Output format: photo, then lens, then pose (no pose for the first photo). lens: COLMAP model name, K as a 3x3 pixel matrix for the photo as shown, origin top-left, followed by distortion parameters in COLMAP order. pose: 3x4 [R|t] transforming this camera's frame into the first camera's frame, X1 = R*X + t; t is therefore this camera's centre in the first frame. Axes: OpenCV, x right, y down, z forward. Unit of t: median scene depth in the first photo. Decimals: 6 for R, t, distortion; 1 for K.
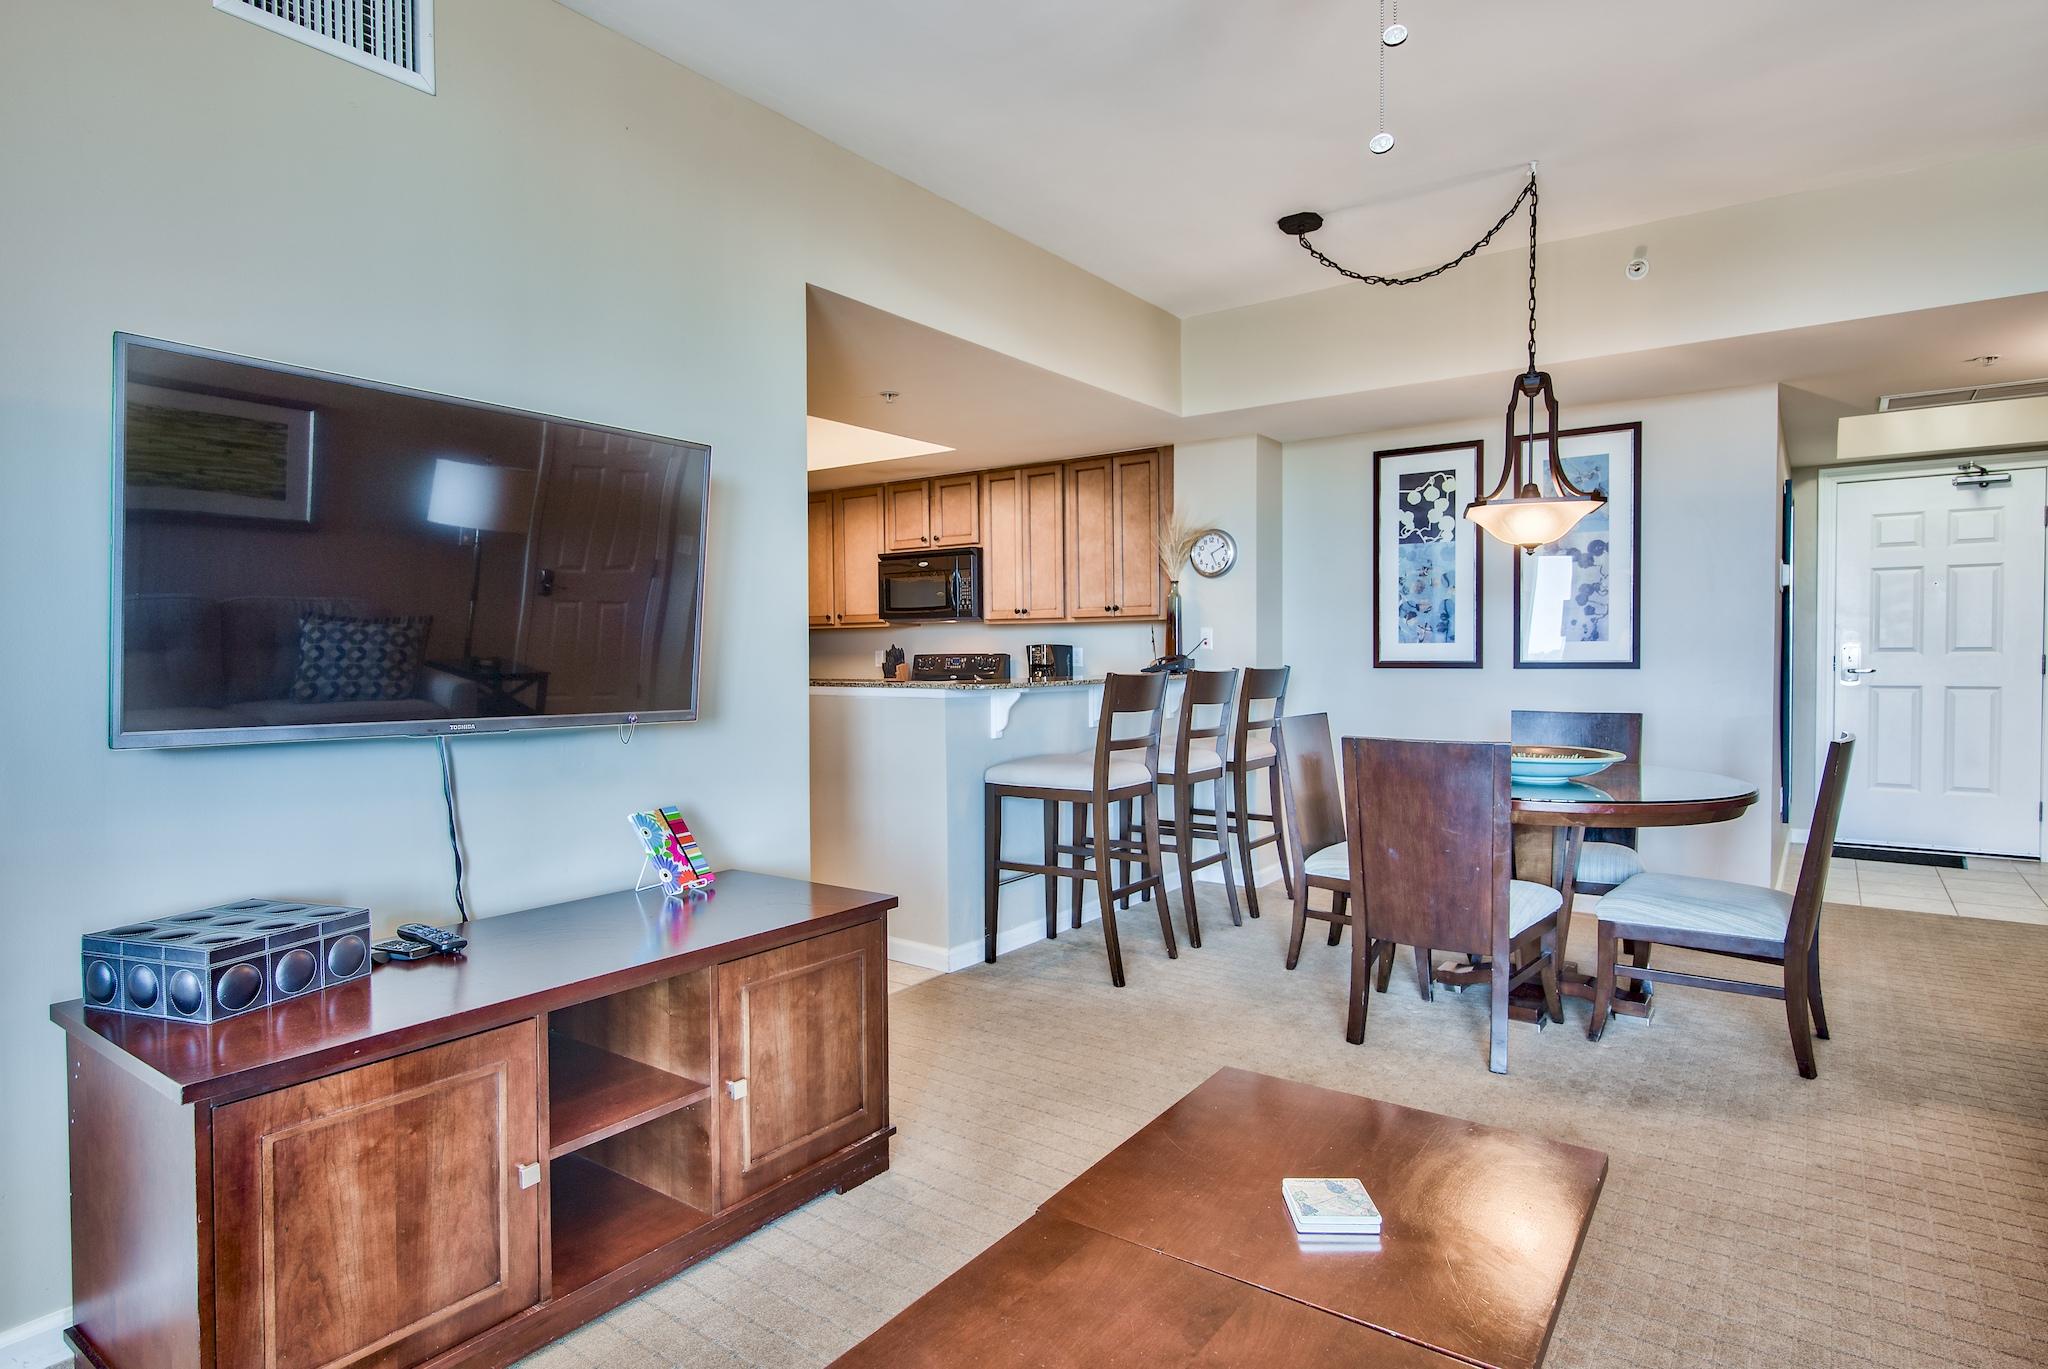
lens RADIAL K [[1096.8, 0, 1024.0], [0, 1096.8, 684.5], [0, 0, 1]] dist [0.001097, 0.000640]
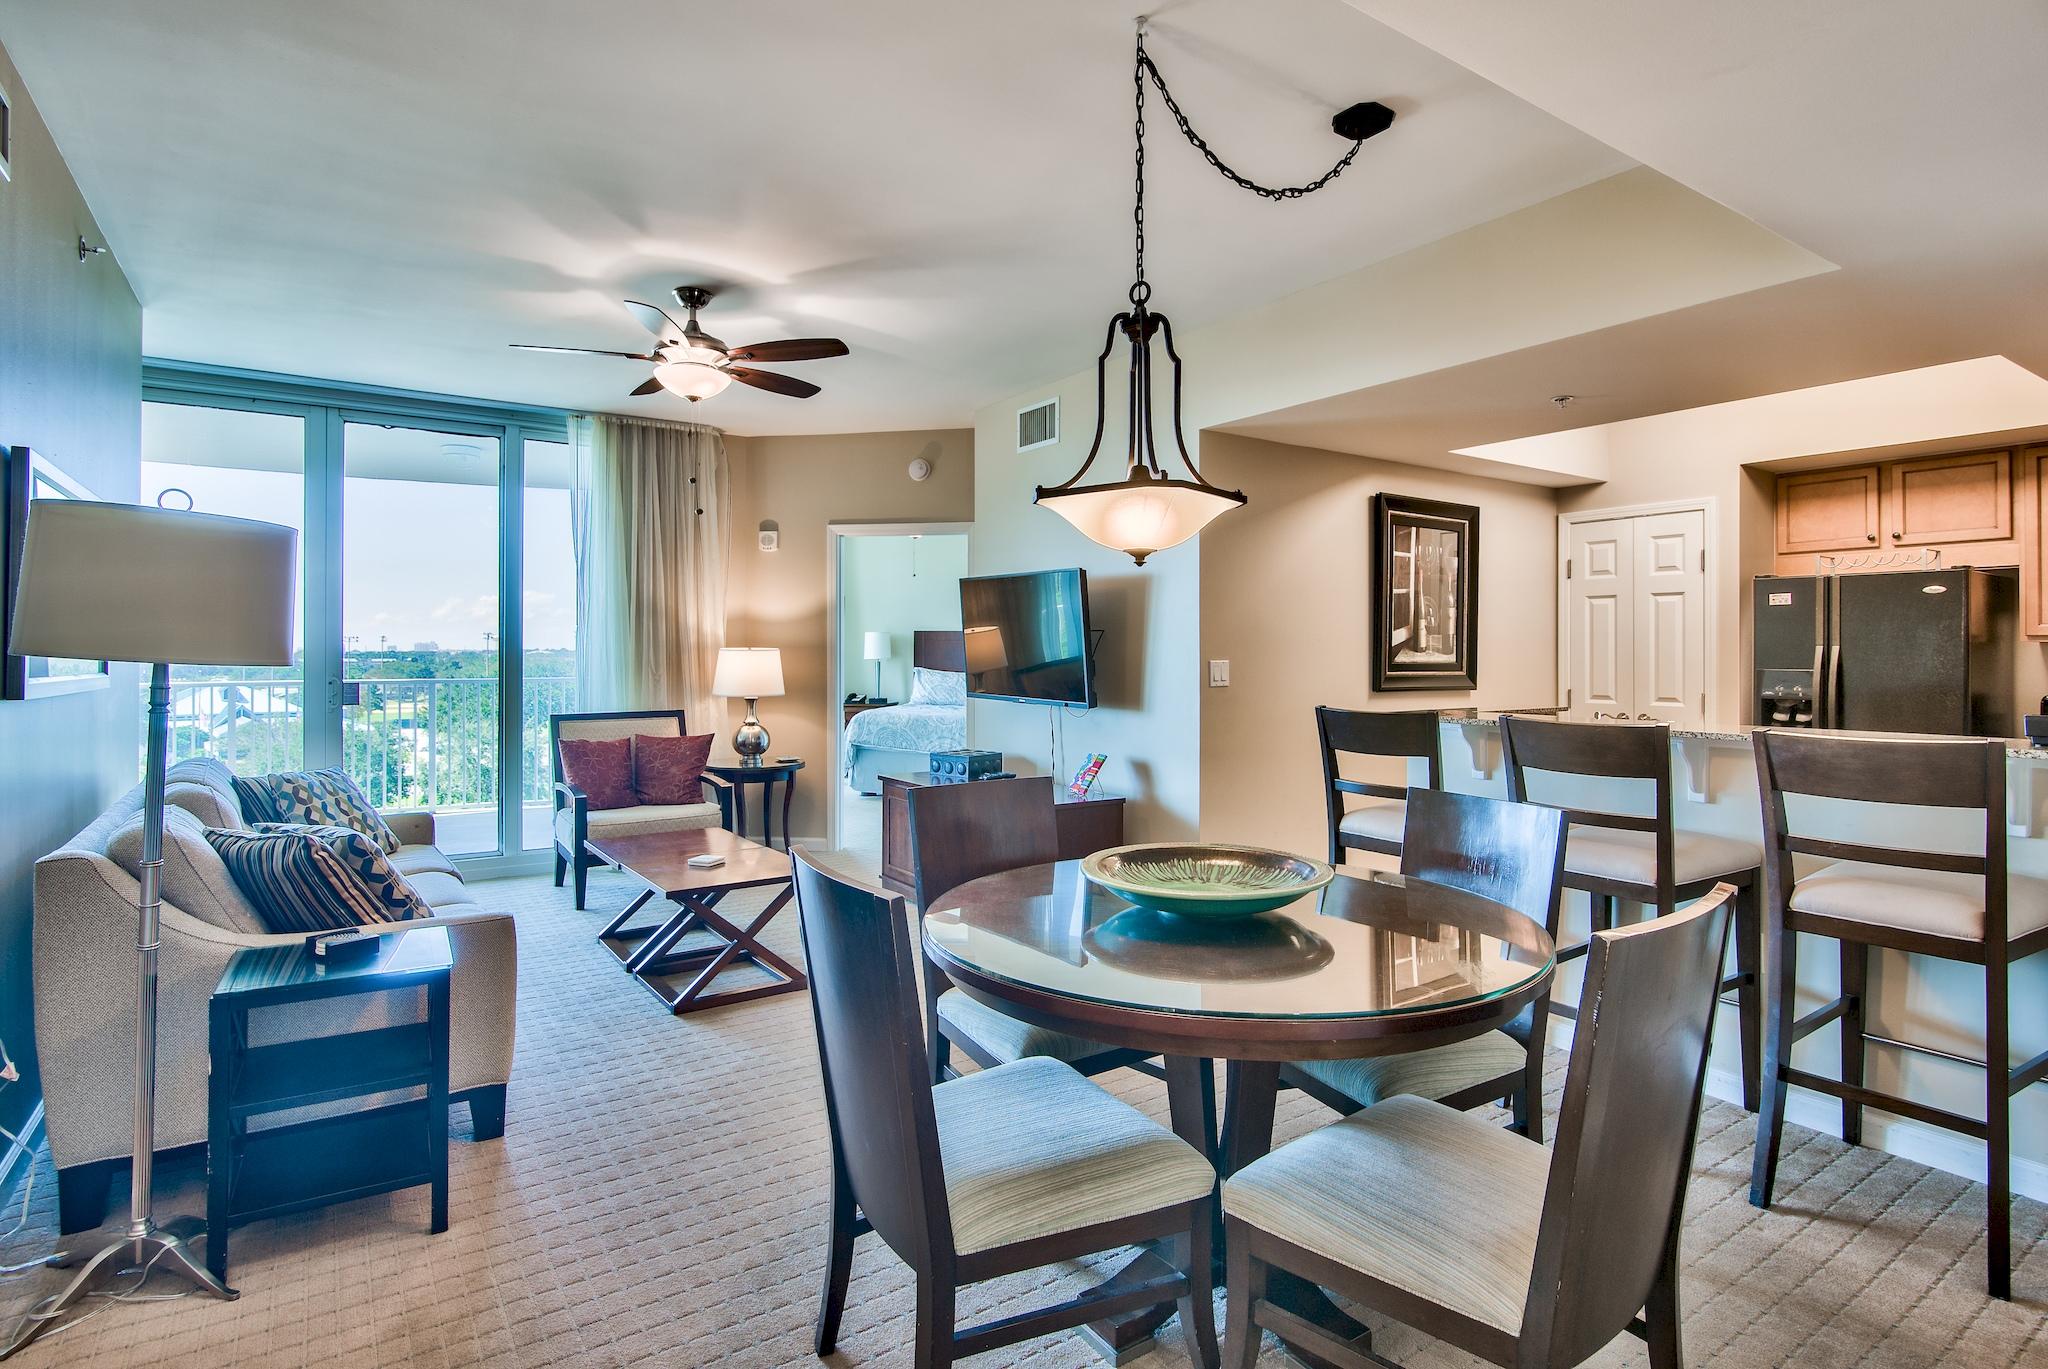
lens RADIAL K [[1044.5, 0, 1030.9], [0, 1044.5, 648.0], [0, 0, 1]] dist [-0.002007, -0.000677]
pose [[-0.337049, 0.001542, -0.941486, 0.733508], [-0.028585, 0.999521, 0.011870, -0.046774], [0.941053, 0.030913, -0.336843, 0.763654]]
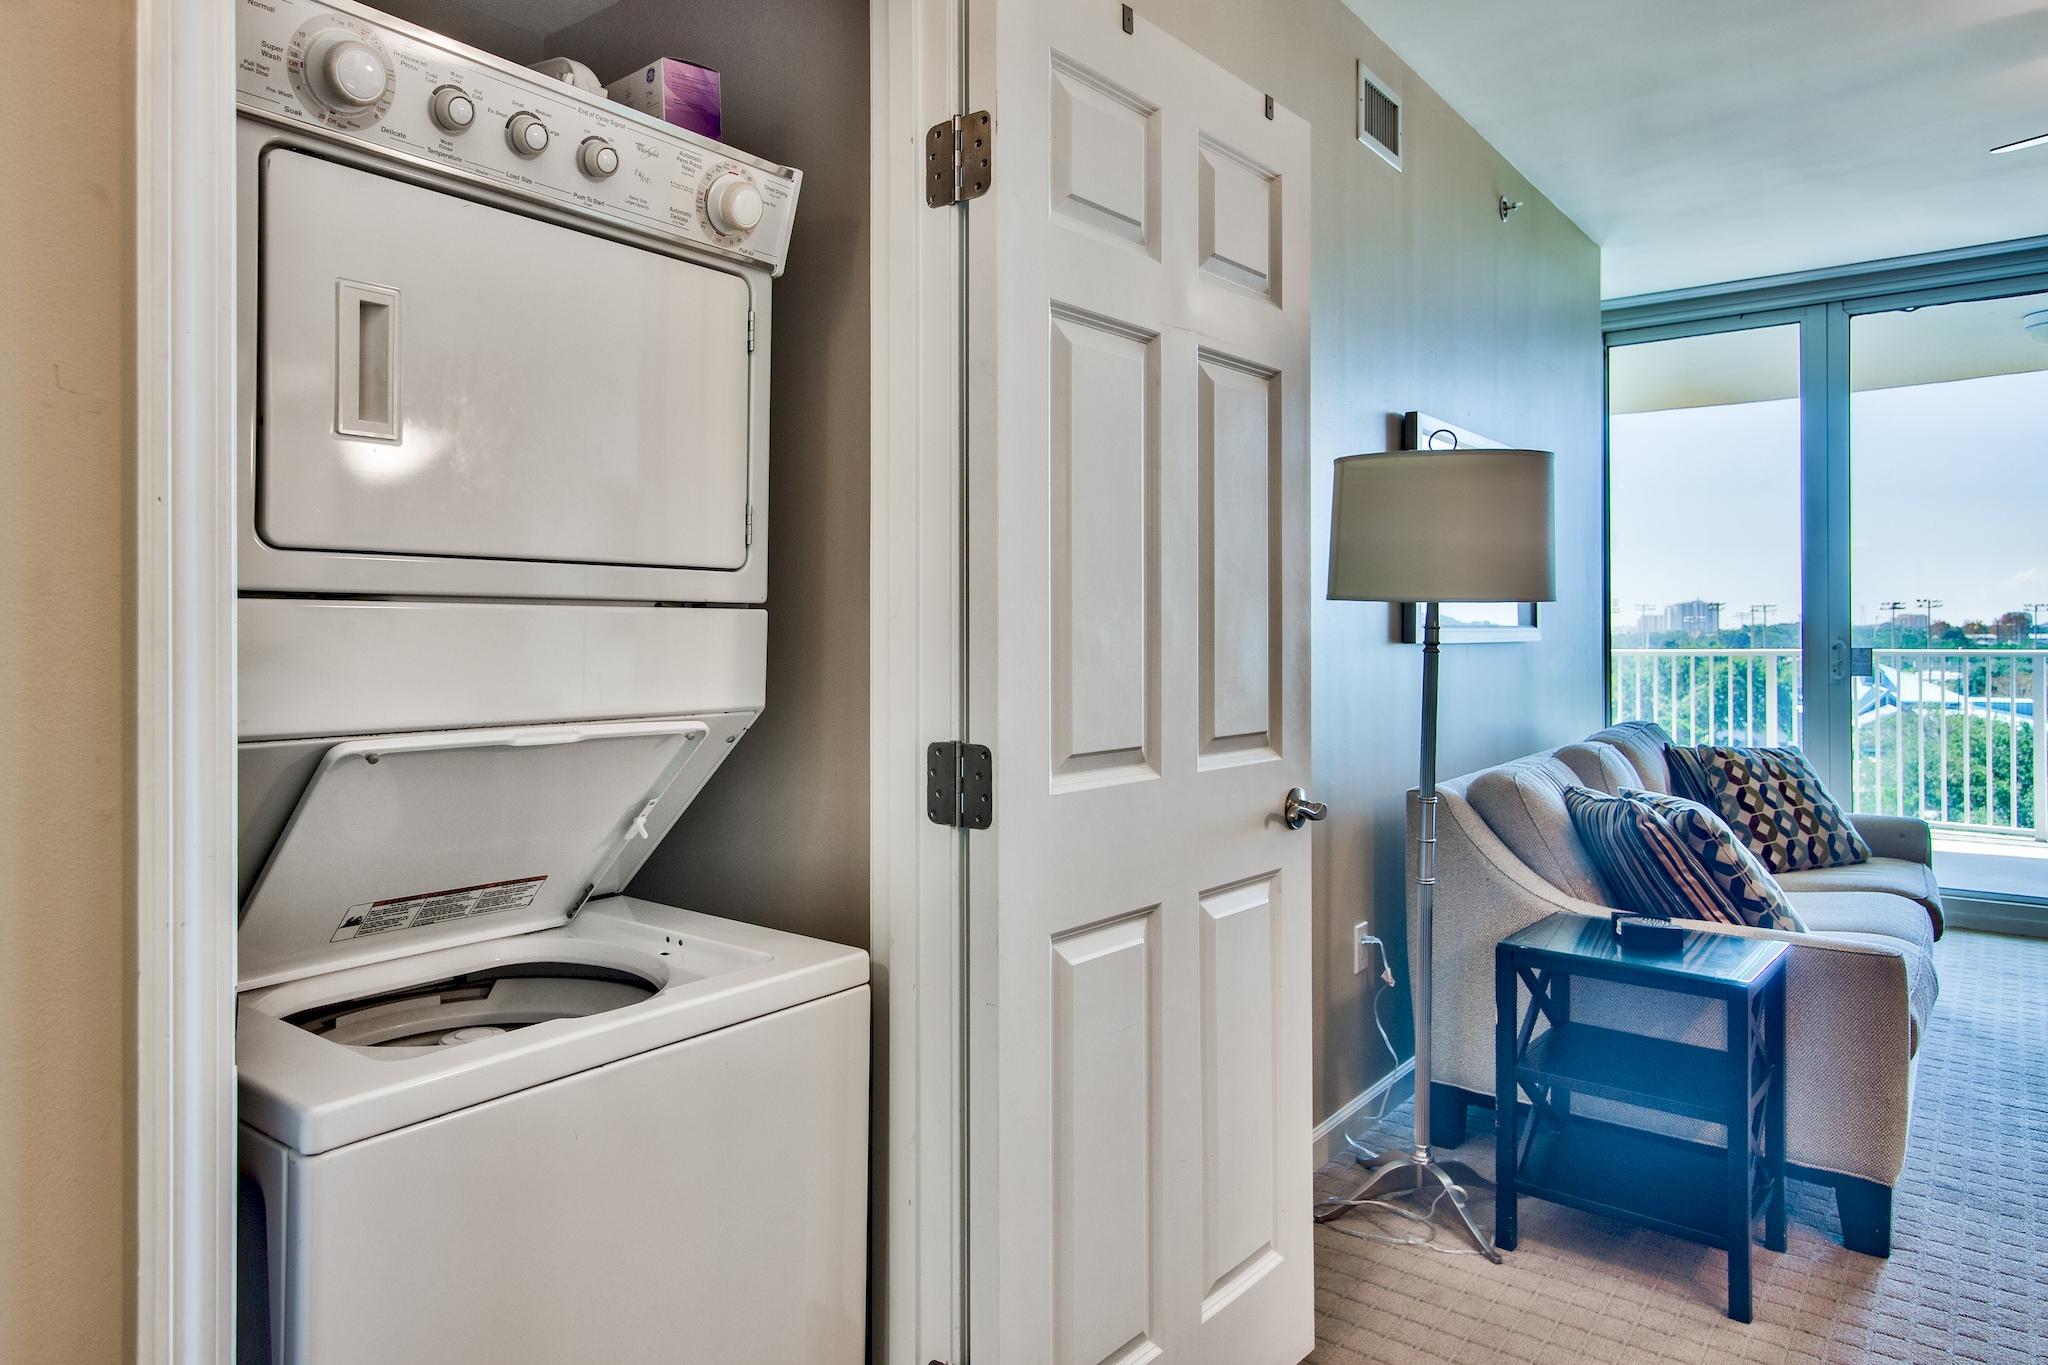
lens RADIAL K [[1303.0, 0, 956.1], [0, 1303.0, 627.4], [0, 0, 1]] dist [0.009923, 0.002709]
pose [[-0.999068, 0.010728, 0.041799, 0.642408], [0.011941, 0.999512, 0.028878, -0.033684], [-0.041469, 0.029351, -0.998709, 0.827819]]
